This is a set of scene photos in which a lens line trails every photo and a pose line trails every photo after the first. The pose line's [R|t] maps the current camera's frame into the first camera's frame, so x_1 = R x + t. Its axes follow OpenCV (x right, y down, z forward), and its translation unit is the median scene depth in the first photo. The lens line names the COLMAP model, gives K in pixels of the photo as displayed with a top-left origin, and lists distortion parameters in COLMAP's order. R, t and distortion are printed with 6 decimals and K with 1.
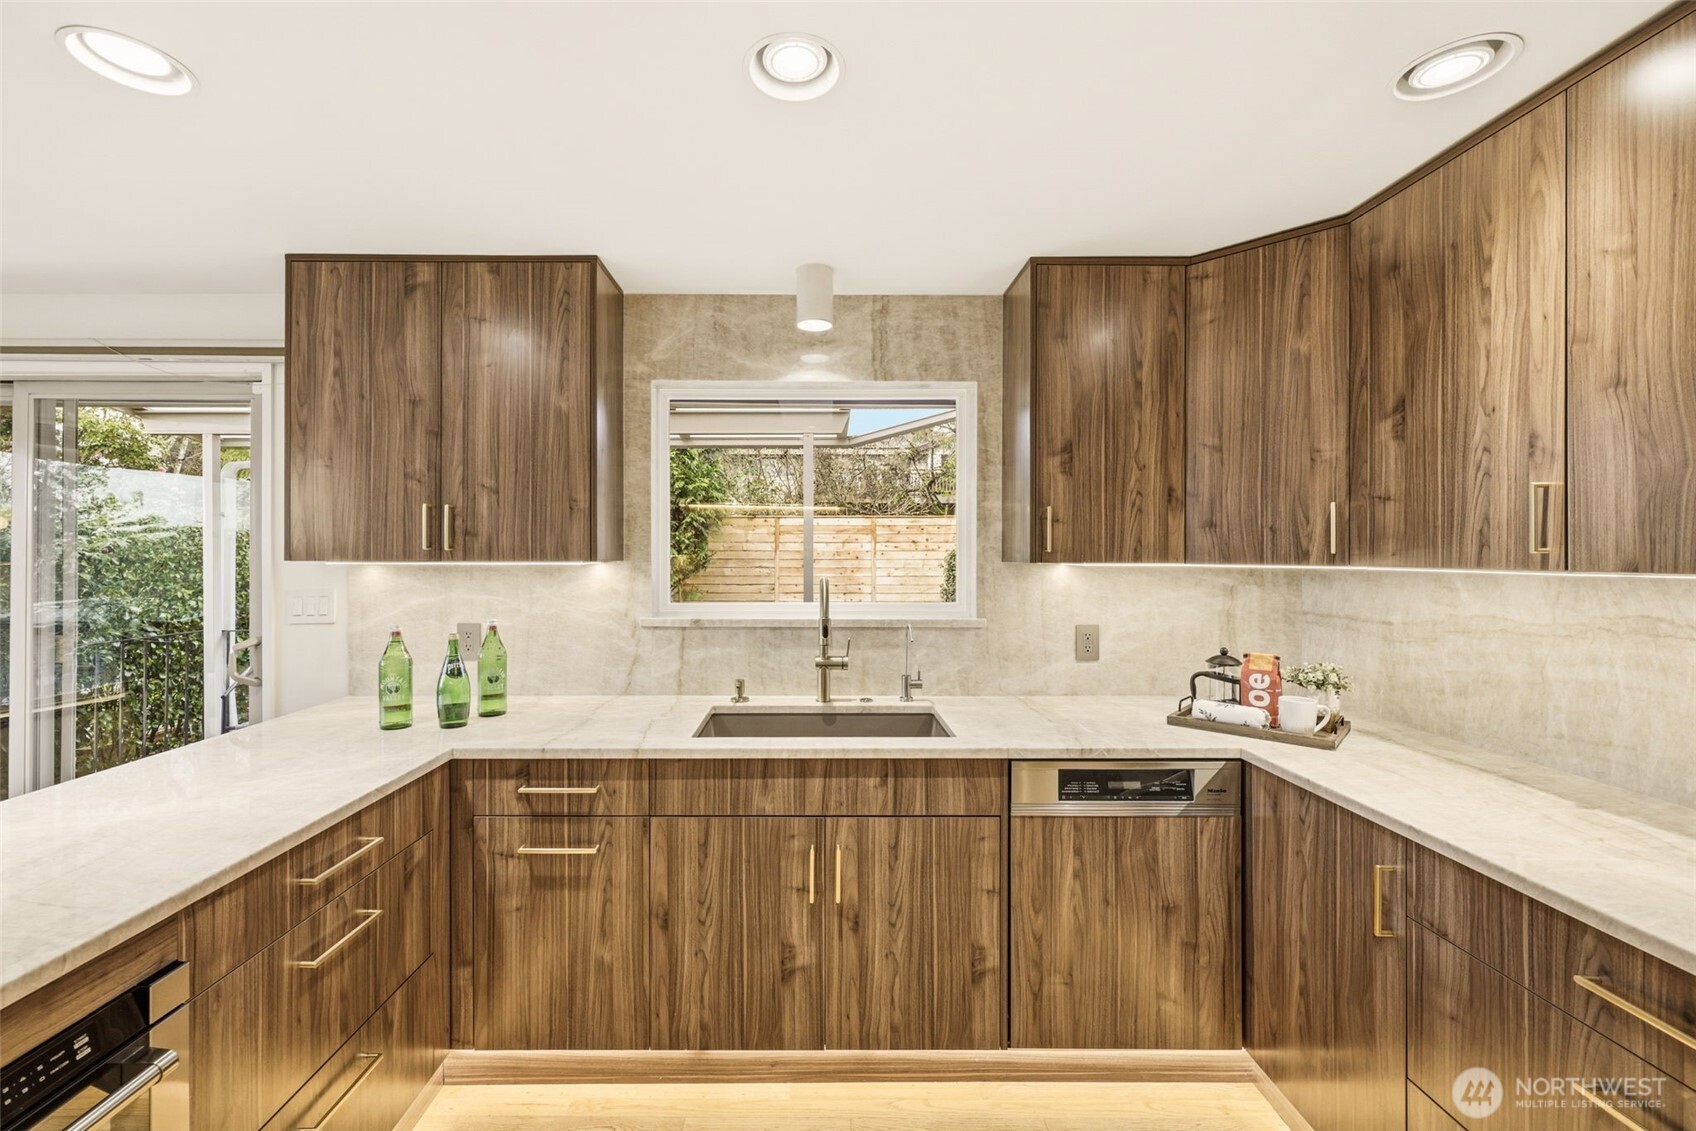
lens RADIAL K [[686.7, 0, 839.8], [0, 686.7, 554.2], [0, 0, 1]] dist [-0.001529, 0.000268]
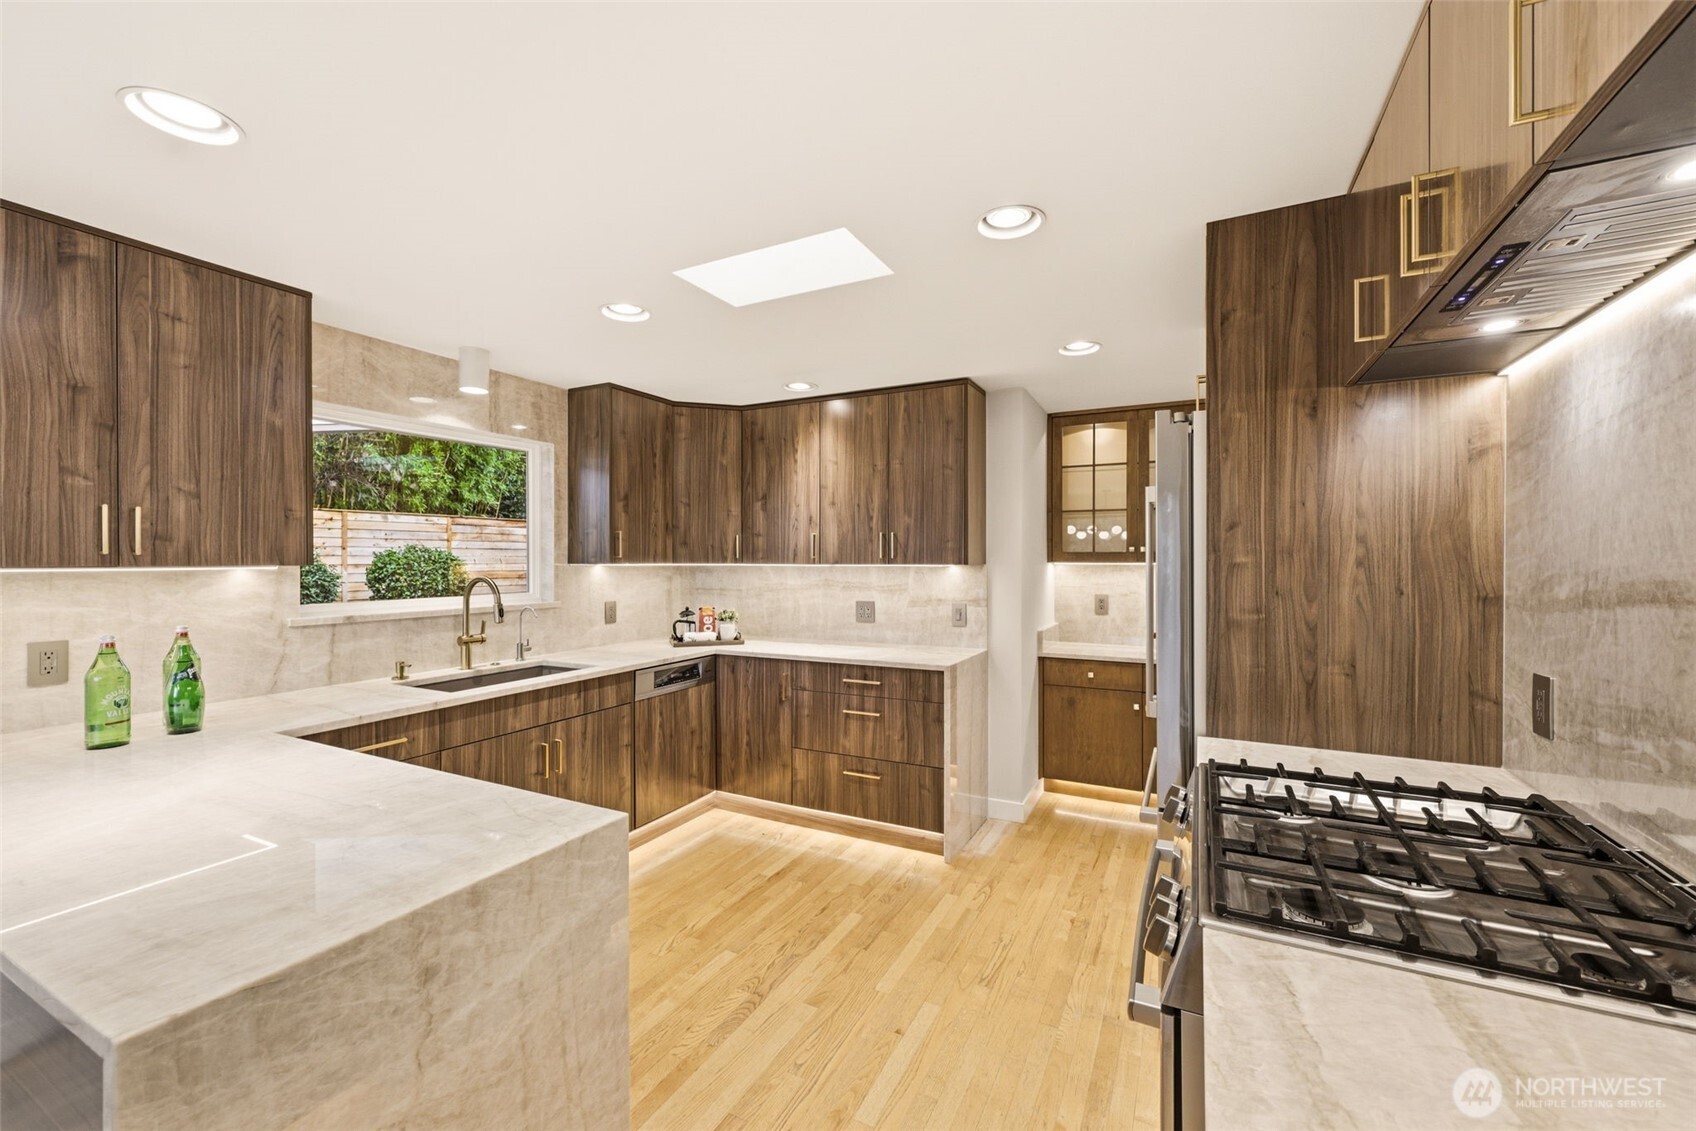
lens RADIAL K [[686.7, 0, 844.9], [0, 686.7, 562.4], [0, 0, 1]] dist [-0.001529, 0.000268]
pose [[0.461859, -0.006173, 0.886932, -1.006153], [0.001933, 0.999980, 0.005953, 0.000536], [-0.886951, -0.001035, 0.461861, -0.308956]]
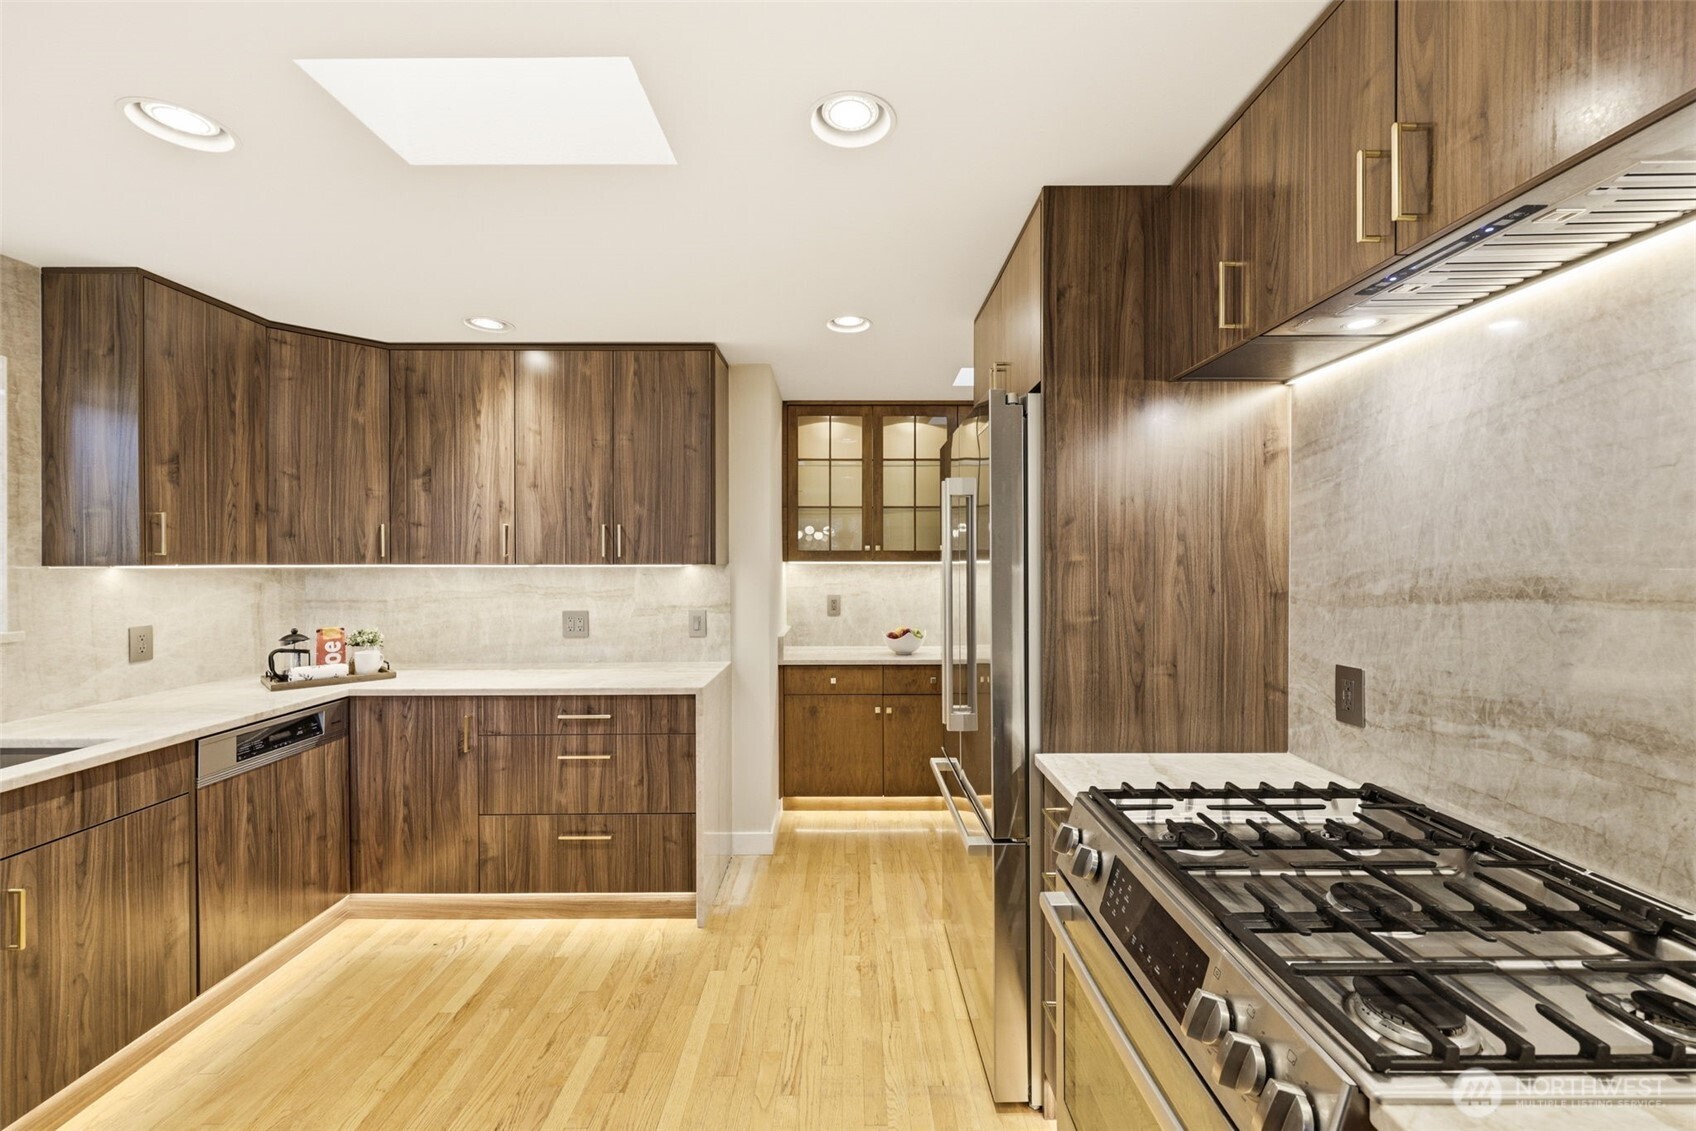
lens RADIAL K [[686.7, 0, 847.2], [0, 686.7, 562.1], [0, 0, 1]] dist [-0.001529, 0.000268]
pose [[0.001398, -0.007200, 0.999973, -0.788653], [0.002002, 0.999972, 0.007197, 0.001943], [-0.999997, 0.001992, 0.001413, -0.062949]]
